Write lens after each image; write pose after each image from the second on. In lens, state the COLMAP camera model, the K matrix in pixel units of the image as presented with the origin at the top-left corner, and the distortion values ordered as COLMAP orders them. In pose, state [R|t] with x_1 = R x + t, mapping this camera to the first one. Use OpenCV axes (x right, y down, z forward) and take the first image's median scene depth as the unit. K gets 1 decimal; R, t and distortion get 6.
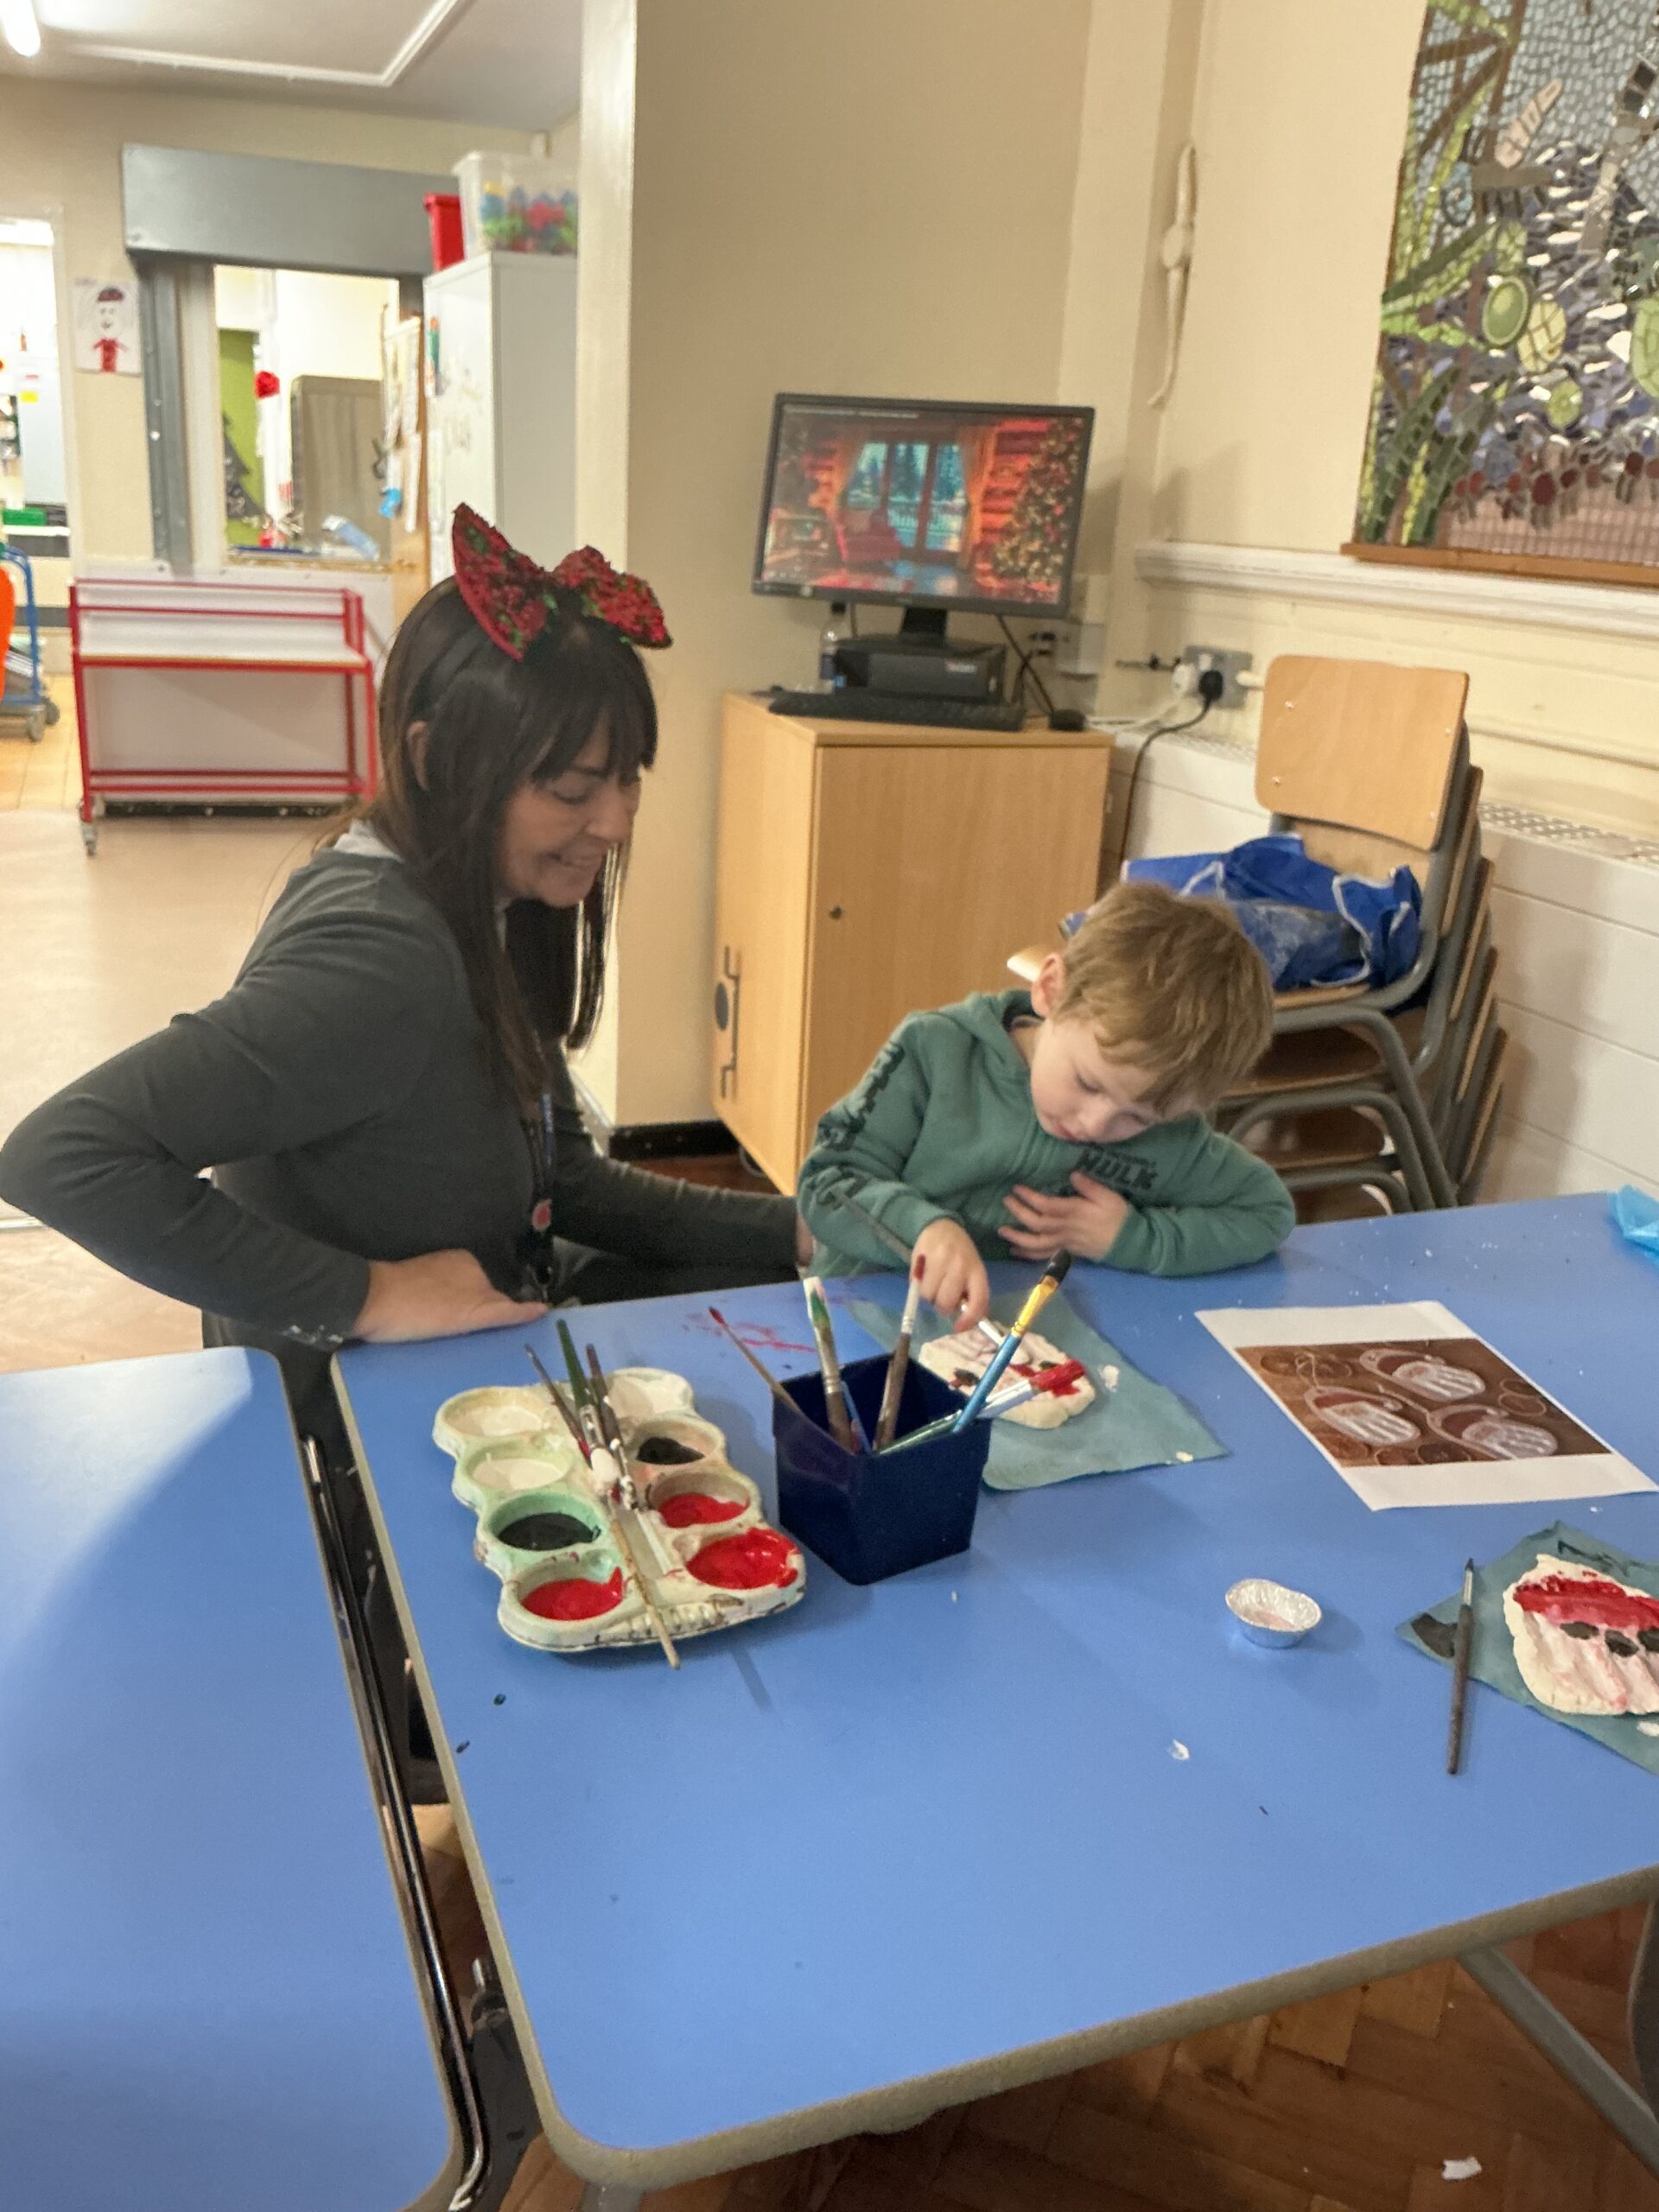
lens RADIAL K [[1856.7, 0, 821.8], [0, 1856.7, 1104.6], [0, 0, 1]] dist [0.051473, -0.067917]
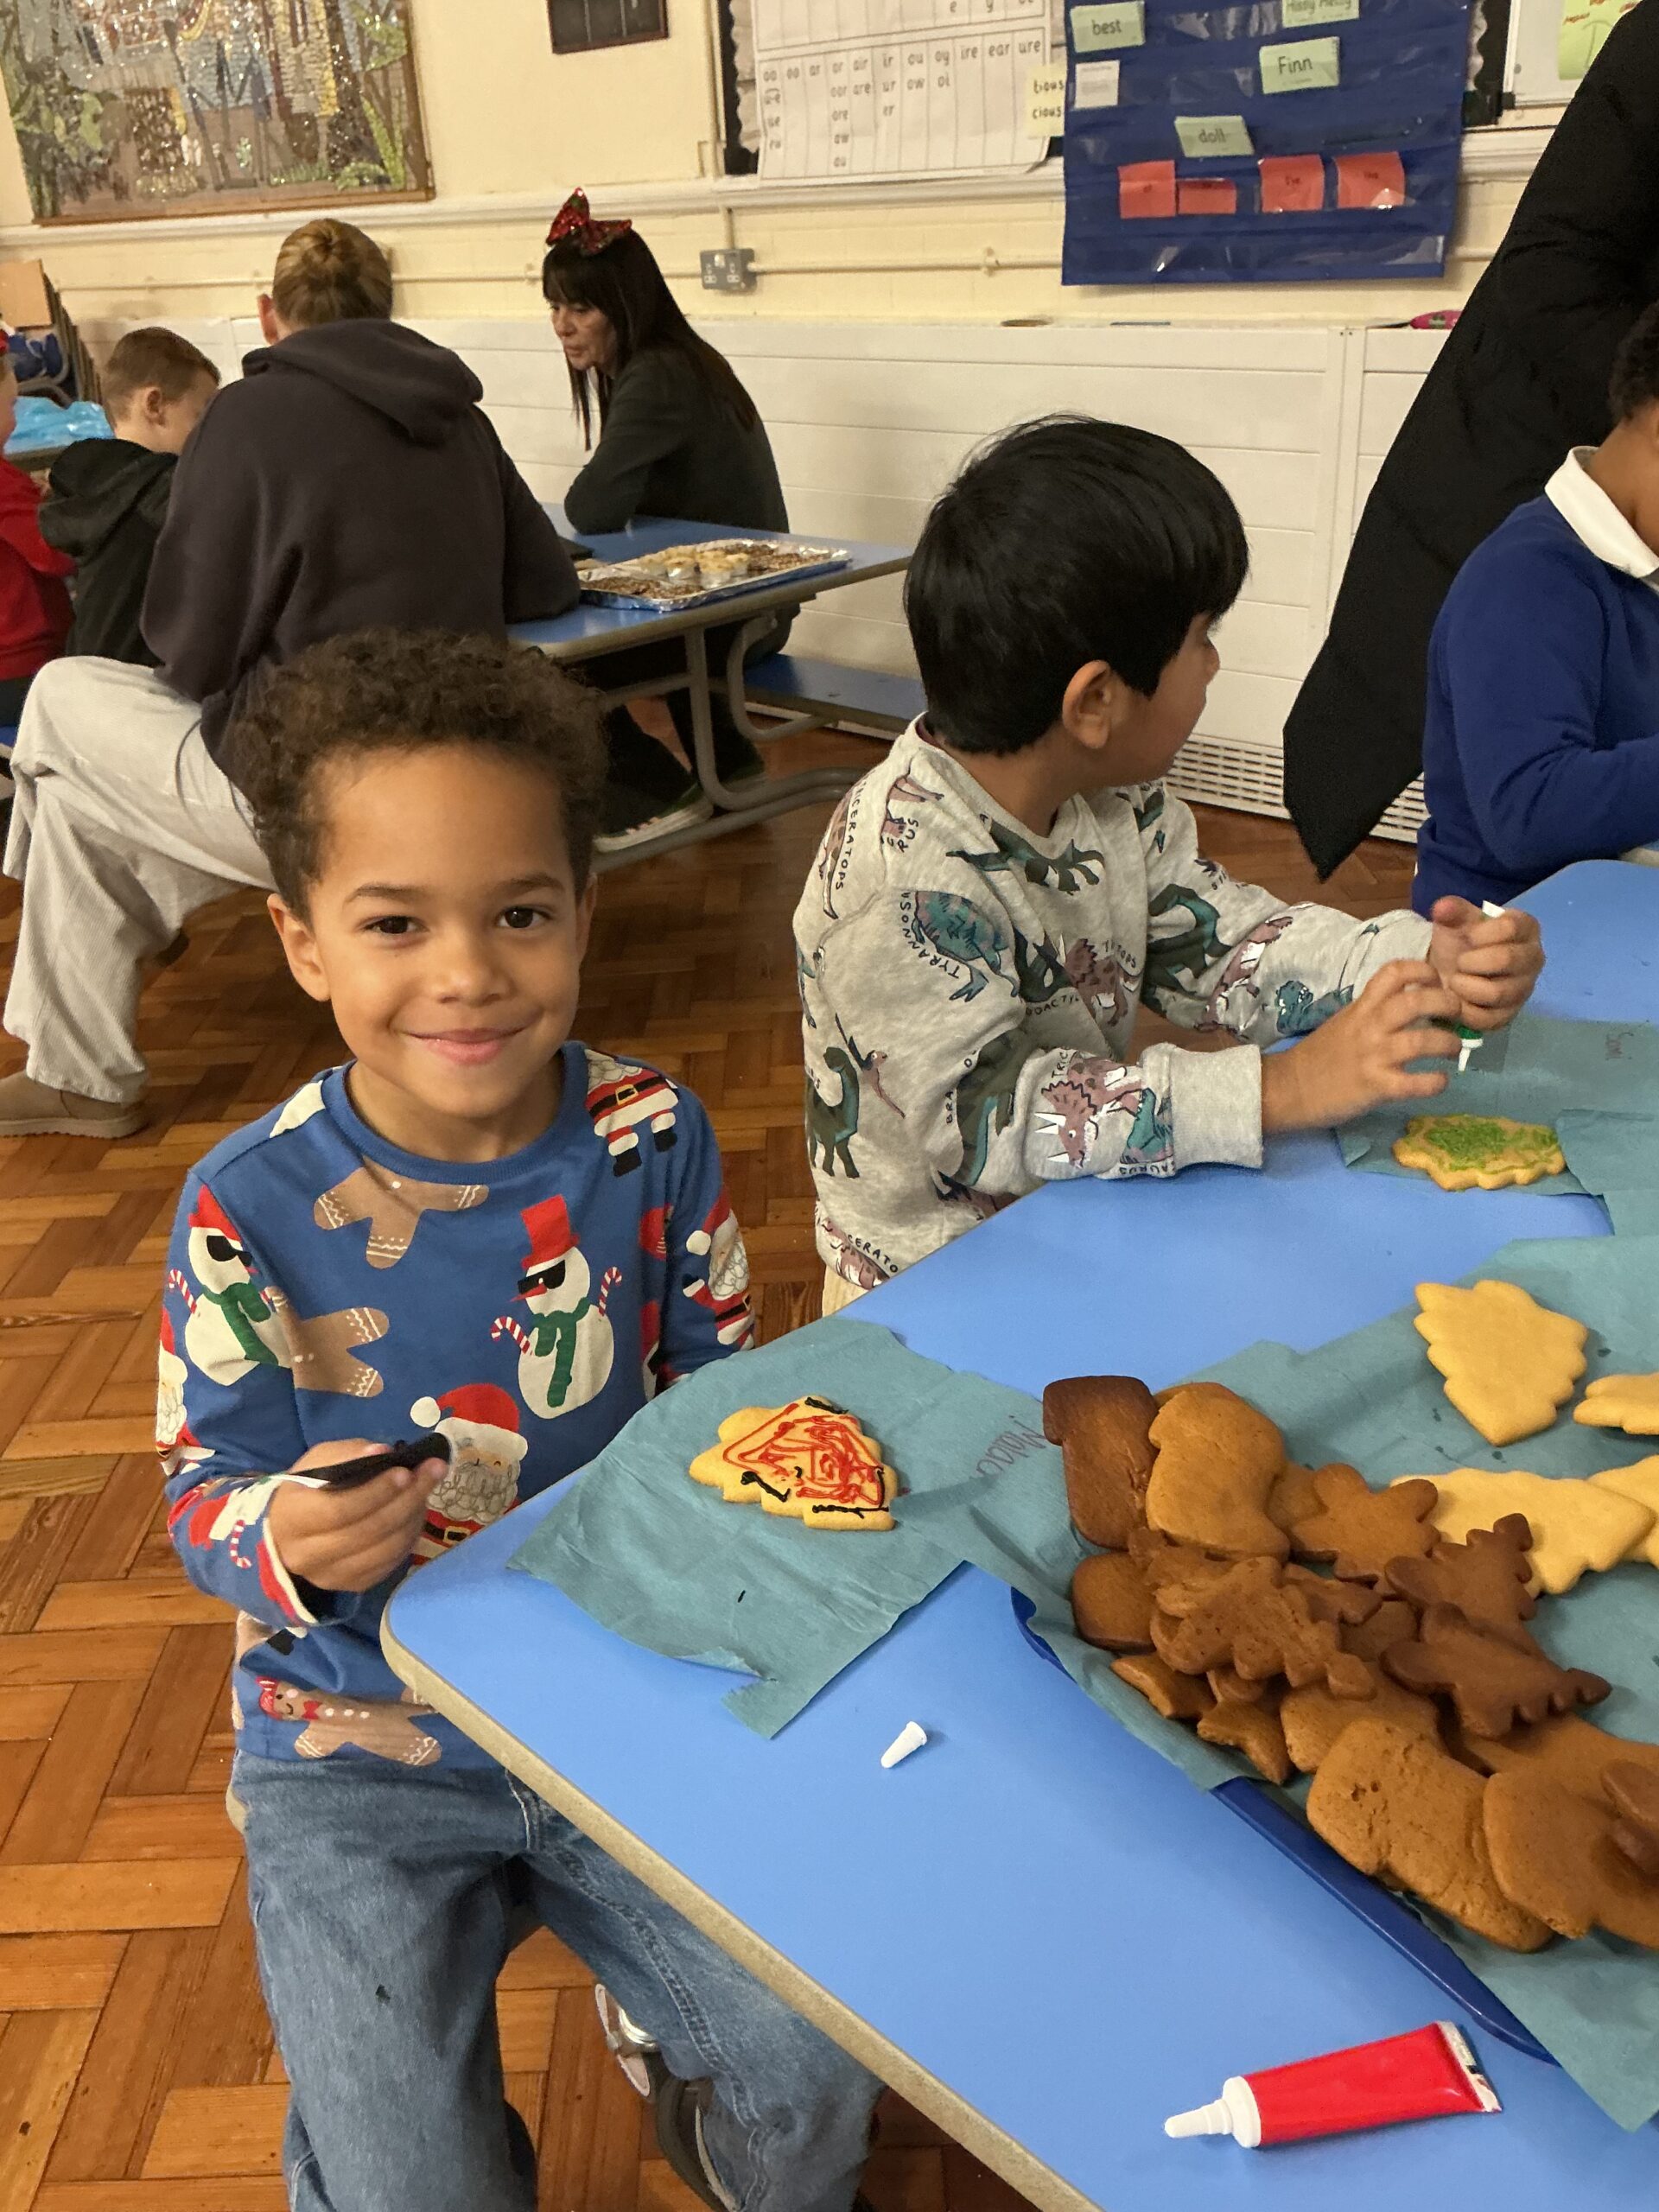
lens RADIAL K [[1856.7, 0, 835.3], [0, 1856.7, 1104.0], [0, 0, 1]] dist [0.051473, -0.067917]
pose [[0.899478, -0.281487, 0.334223, 0.090178], [0.234261, 0.956302, 0.174954, 0.665716], [-0.368866, -0.079072, 0.926113, -1.866343]]
